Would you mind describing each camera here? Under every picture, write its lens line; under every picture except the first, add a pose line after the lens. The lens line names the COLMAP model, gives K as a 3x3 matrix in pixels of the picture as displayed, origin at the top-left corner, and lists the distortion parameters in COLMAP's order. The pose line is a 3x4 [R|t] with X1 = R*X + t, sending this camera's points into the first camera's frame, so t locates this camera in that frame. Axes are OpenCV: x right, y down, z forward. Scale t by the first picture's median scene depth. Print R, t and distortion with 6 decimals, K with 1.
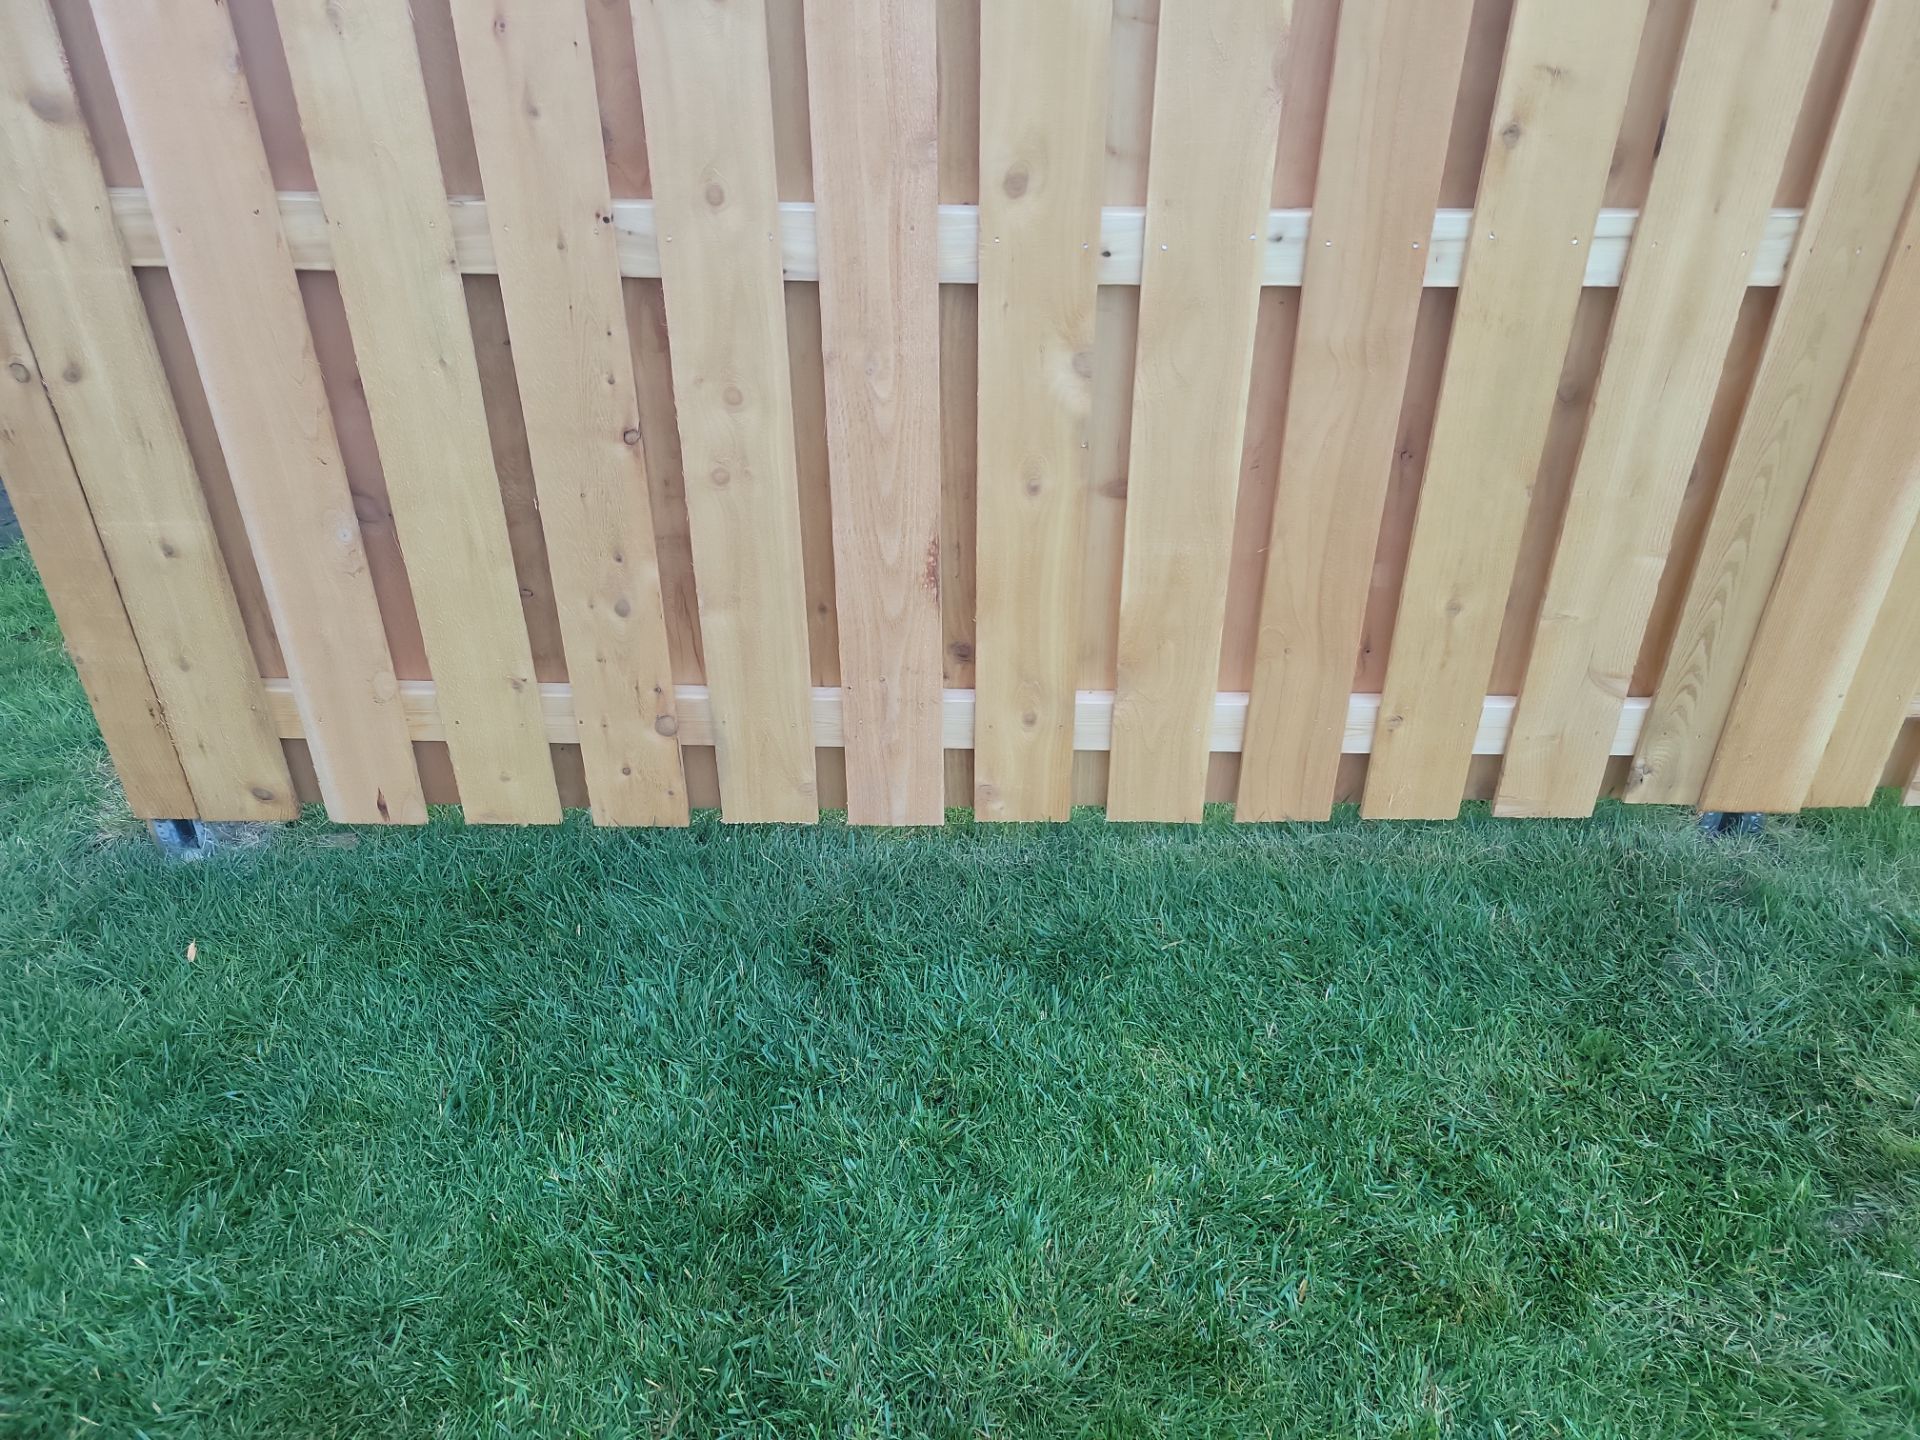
lens RADIAL K [[1590.2, 0, 960.5], [0, 1590.2, 701.6], [0, 0, 1]] dist [0.048791, -0.041238]
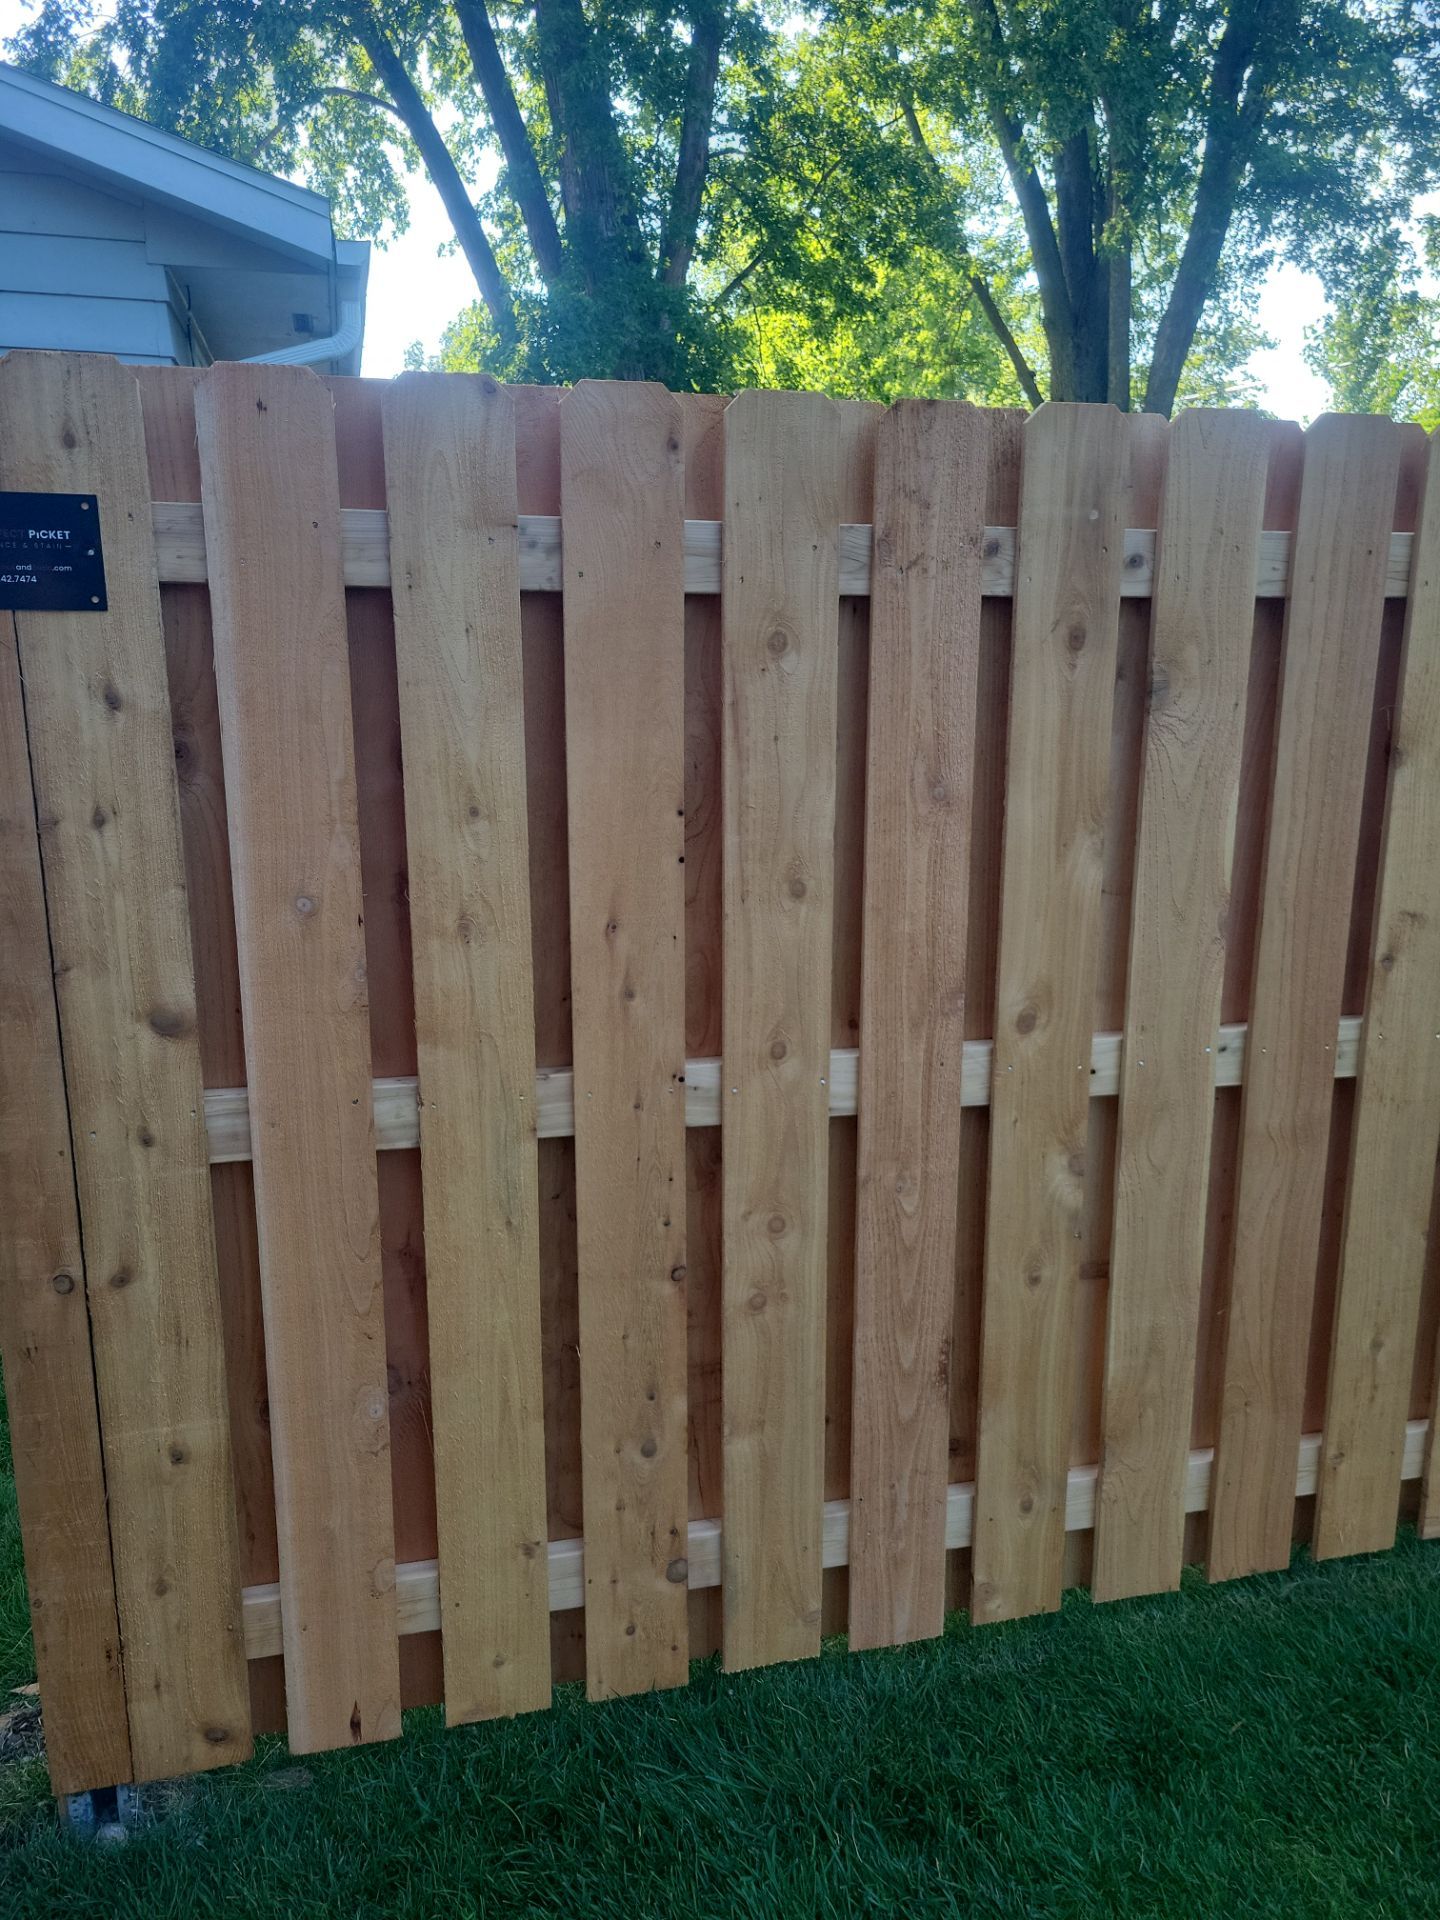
lens RADIAL K [[1488.4, 0, 723.6], [0, 1488.4, 956.0], [0, 0, 1]] dist [0.059246, -0.046389]
pose [[0.965214, -0.058690, 0.254790, -0.409155], [0.149420, 0.923492, -0.353322, -0.004181], [-0.214560, 0.379102, 0.900137, 0.009401]]
